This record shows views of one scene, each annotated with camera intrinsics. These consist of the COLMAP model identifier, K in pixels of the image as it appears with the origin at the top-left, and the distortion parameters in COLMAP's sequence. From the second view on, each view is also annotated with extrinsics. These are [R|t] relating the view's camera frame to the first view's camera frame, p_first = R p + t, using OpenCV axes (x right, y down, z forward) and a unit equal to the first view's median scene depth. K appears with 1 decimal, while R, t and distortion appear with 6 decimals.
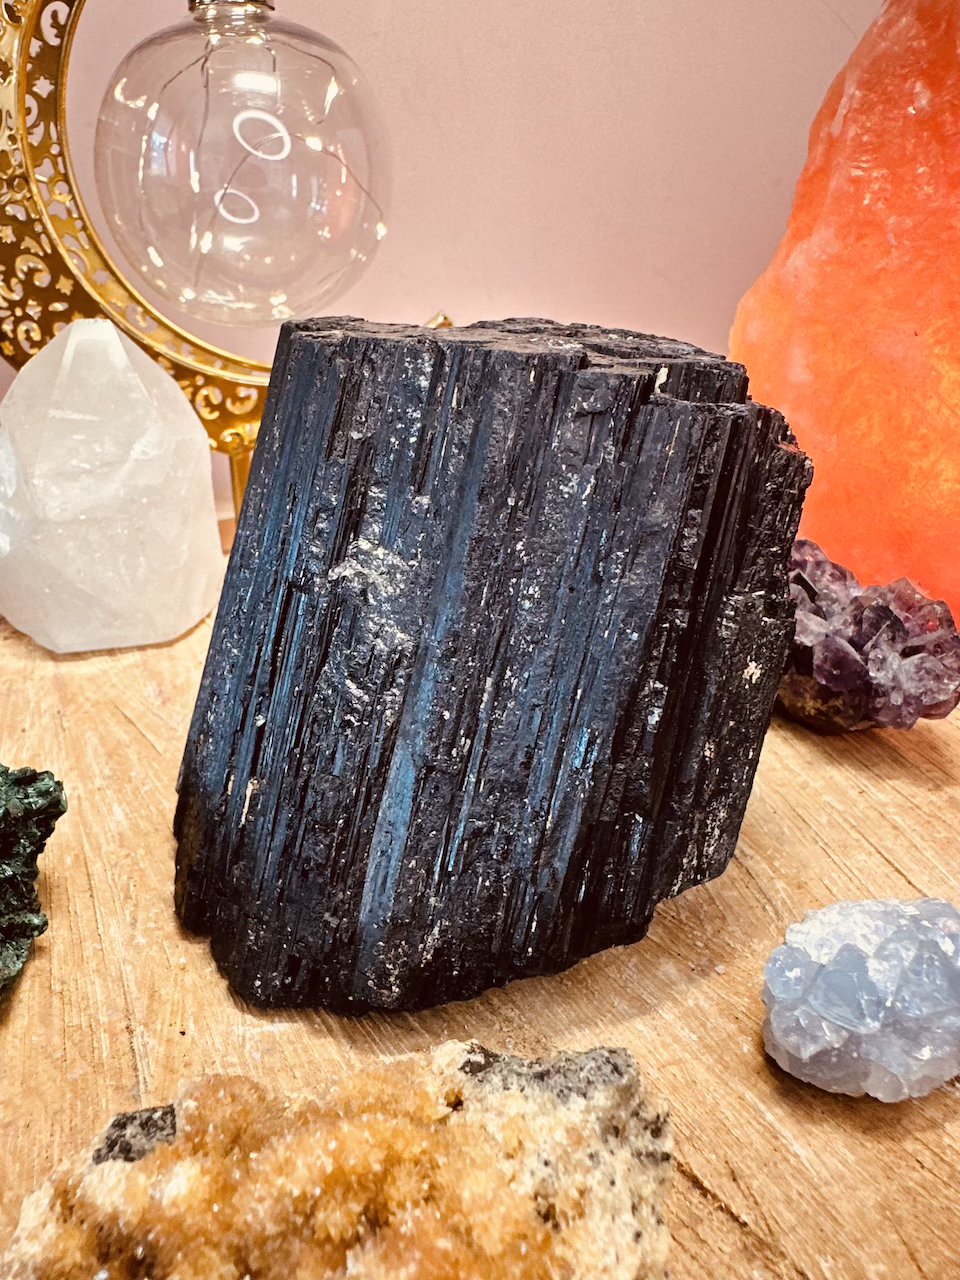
lens RADIAL K [[956.9, 0, 395.6], [0, 956.9, 603.9], [0, 0, 1]] dist [-0.022100, 0.013469]
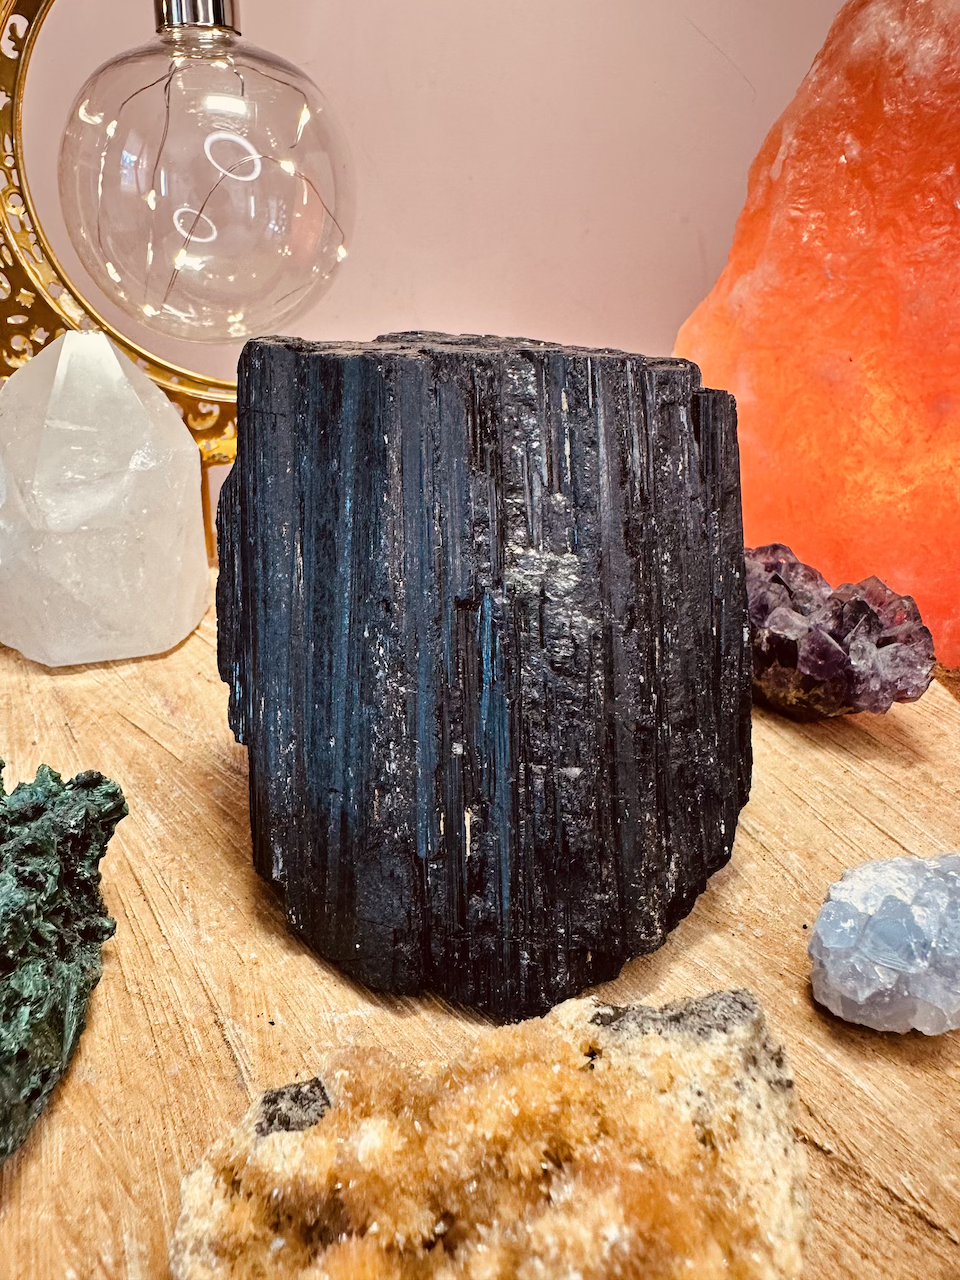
lens RADIAL K [[956.9, 0, 398.0], [0, 956.9, 601.6], [0, 0, 1]] dist [-0.022100, 0.013469]
pose [[0.992171, -0.014428, 0.124049, -0.114817], [0.017914, 0.999474, -0.027037, 0.016752], [-0.123594, 0.029048, 0.991908, -0.021683]]
